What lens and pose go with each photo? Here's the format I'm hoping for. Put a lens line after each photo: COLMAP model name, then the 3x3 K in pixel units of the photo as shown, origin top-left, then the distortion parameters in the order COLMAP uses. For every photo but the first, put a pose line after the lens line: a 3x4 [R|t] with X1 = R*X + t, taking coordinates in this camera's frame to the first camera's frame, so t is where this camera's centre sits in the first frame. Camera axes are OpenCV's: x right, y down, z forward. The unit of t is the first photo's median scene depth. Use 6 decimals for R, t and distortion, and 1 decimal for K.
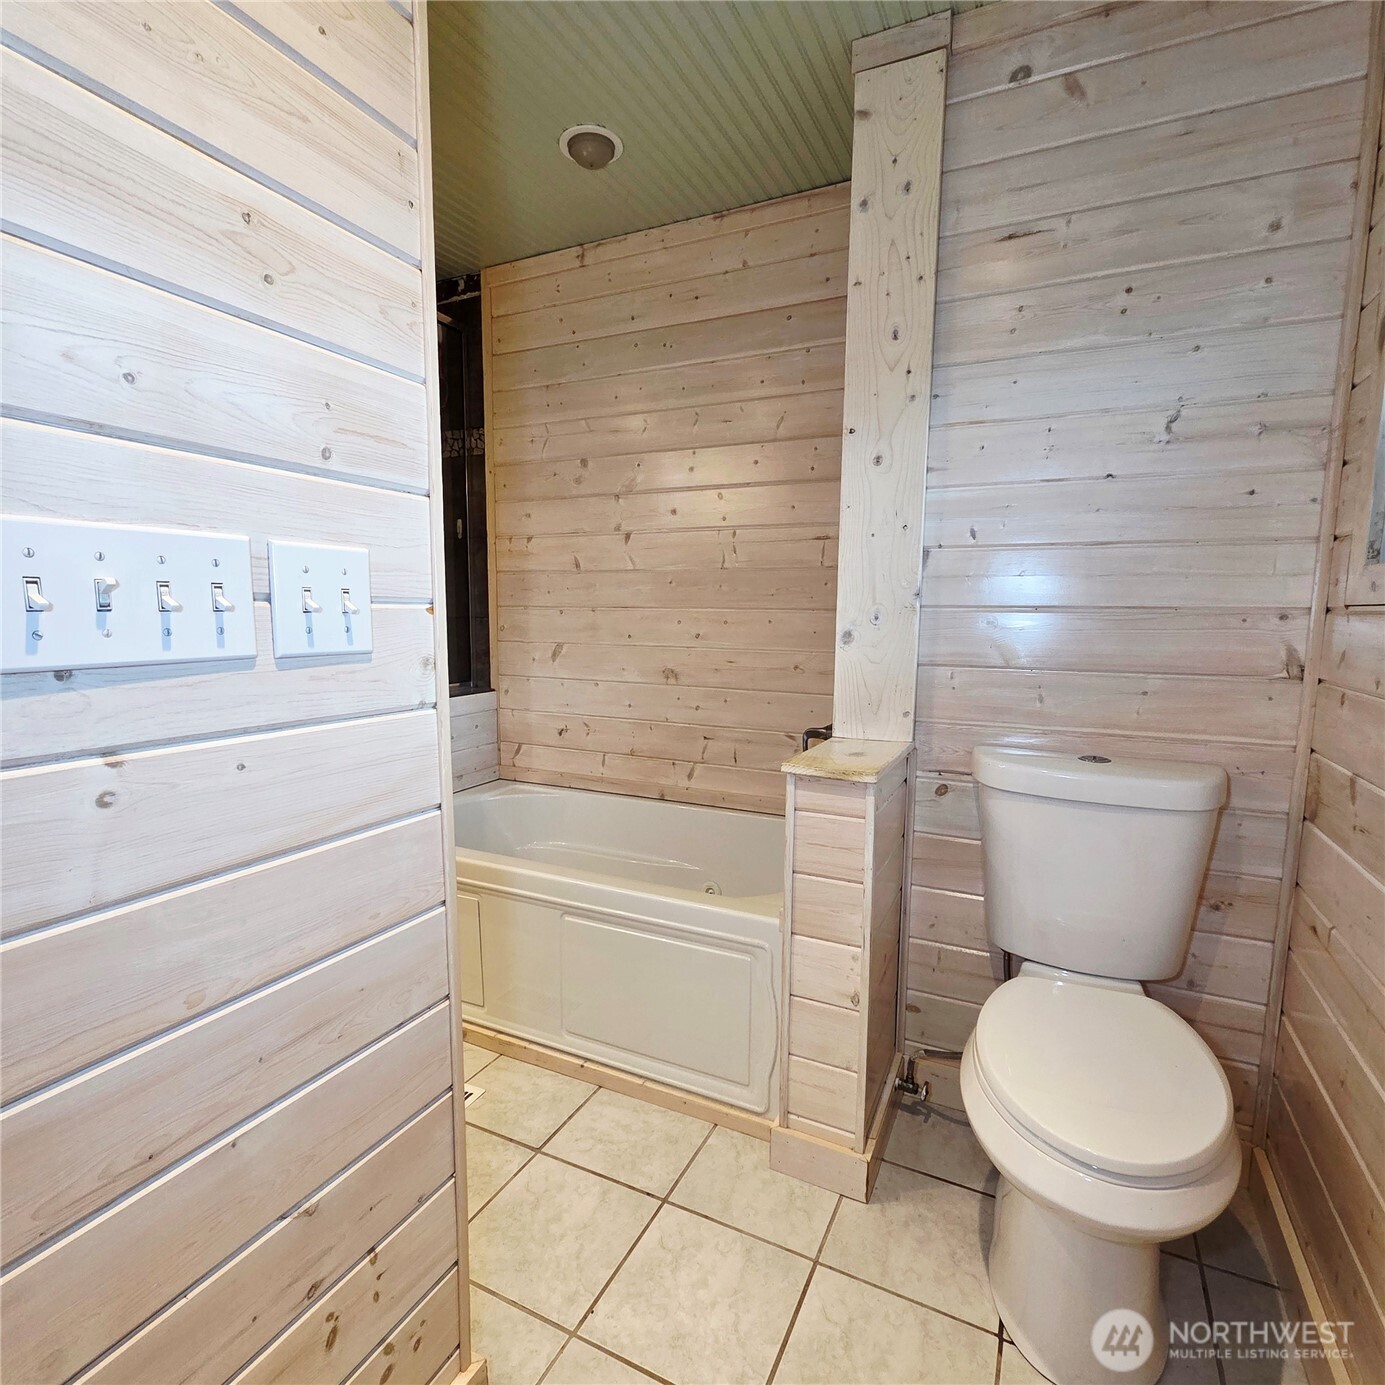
lens RADIAL K [[753.2, 0, 694.0], [0, 753.2, 700.5], [0, 0, 1]] dist [-0.000370, -0.000982]
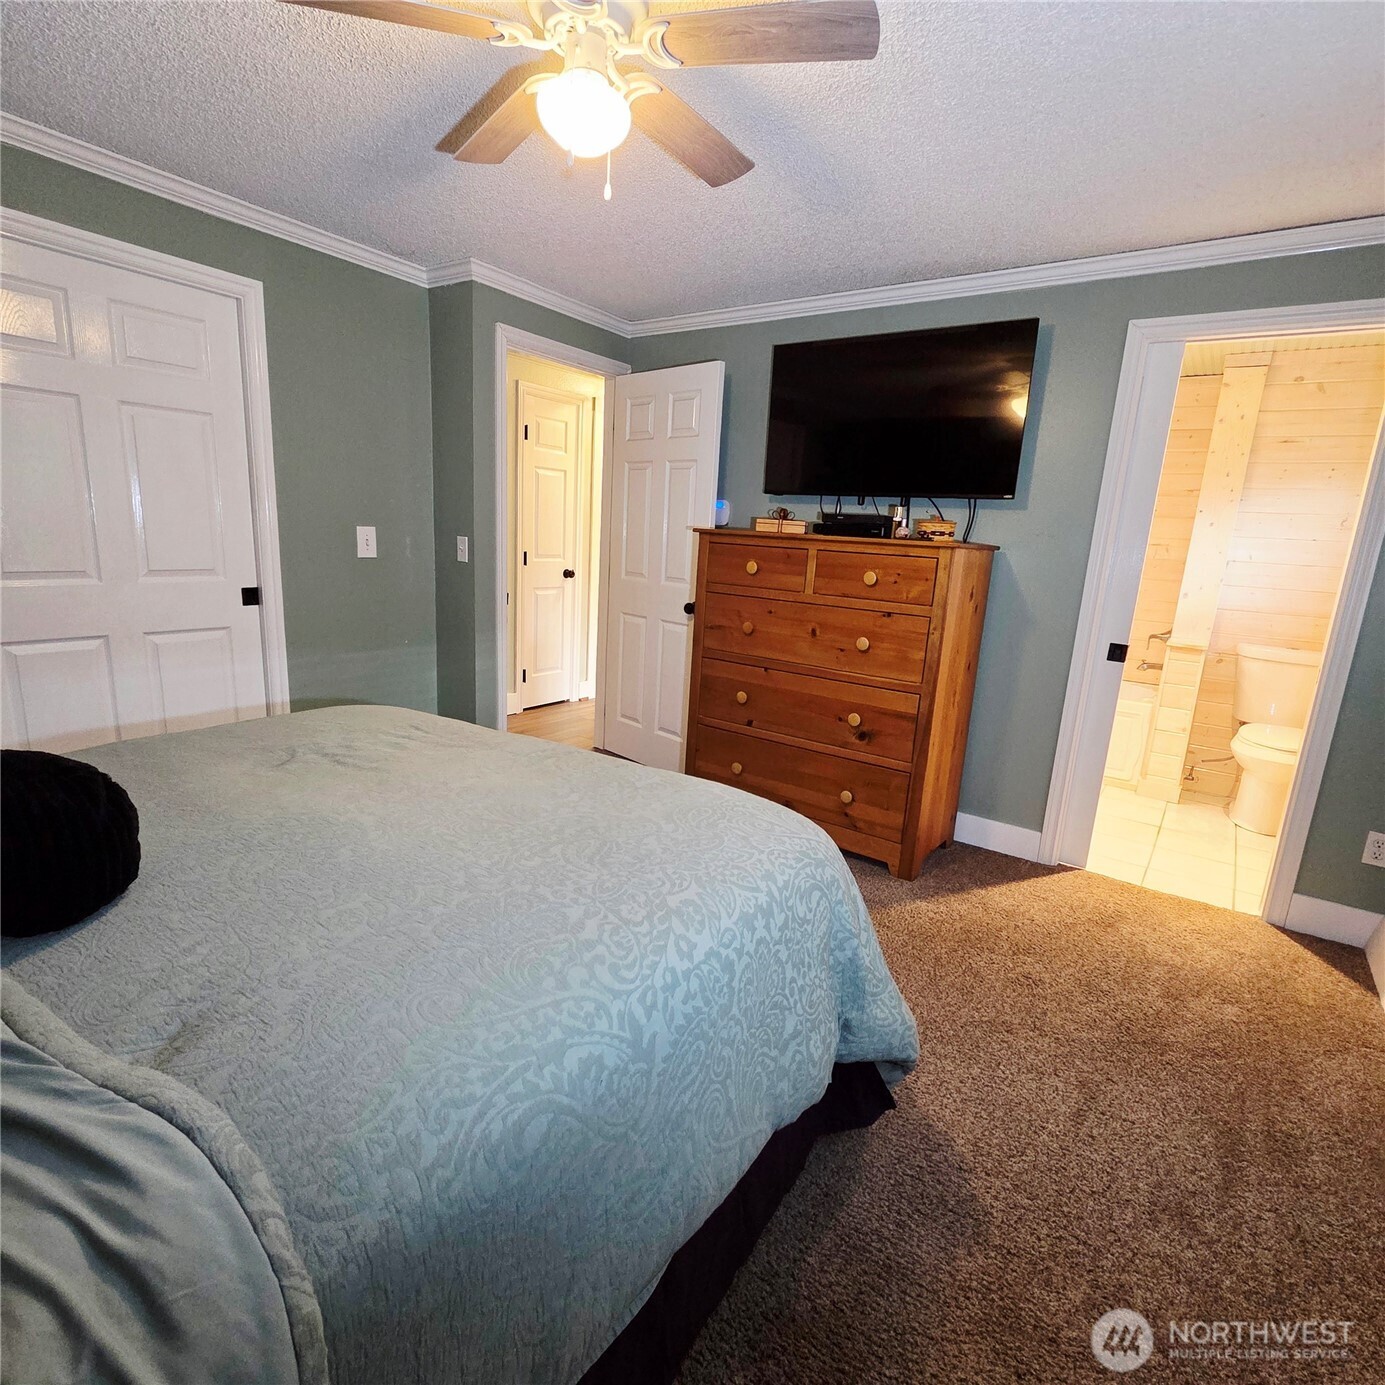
lens RADIAL K [[753.2, 0, 694.0], [0, 753.2, 700.5], [0, 0, 1]] dist [-0.000370, -0.000982]
pose [[0.985447, 0.079146, -0.150434, -1.084078], [-0.064479, 0.992896, 0.100001, 0.125170], [0.157280, -0.088846, 0.983549, -1.871947]]
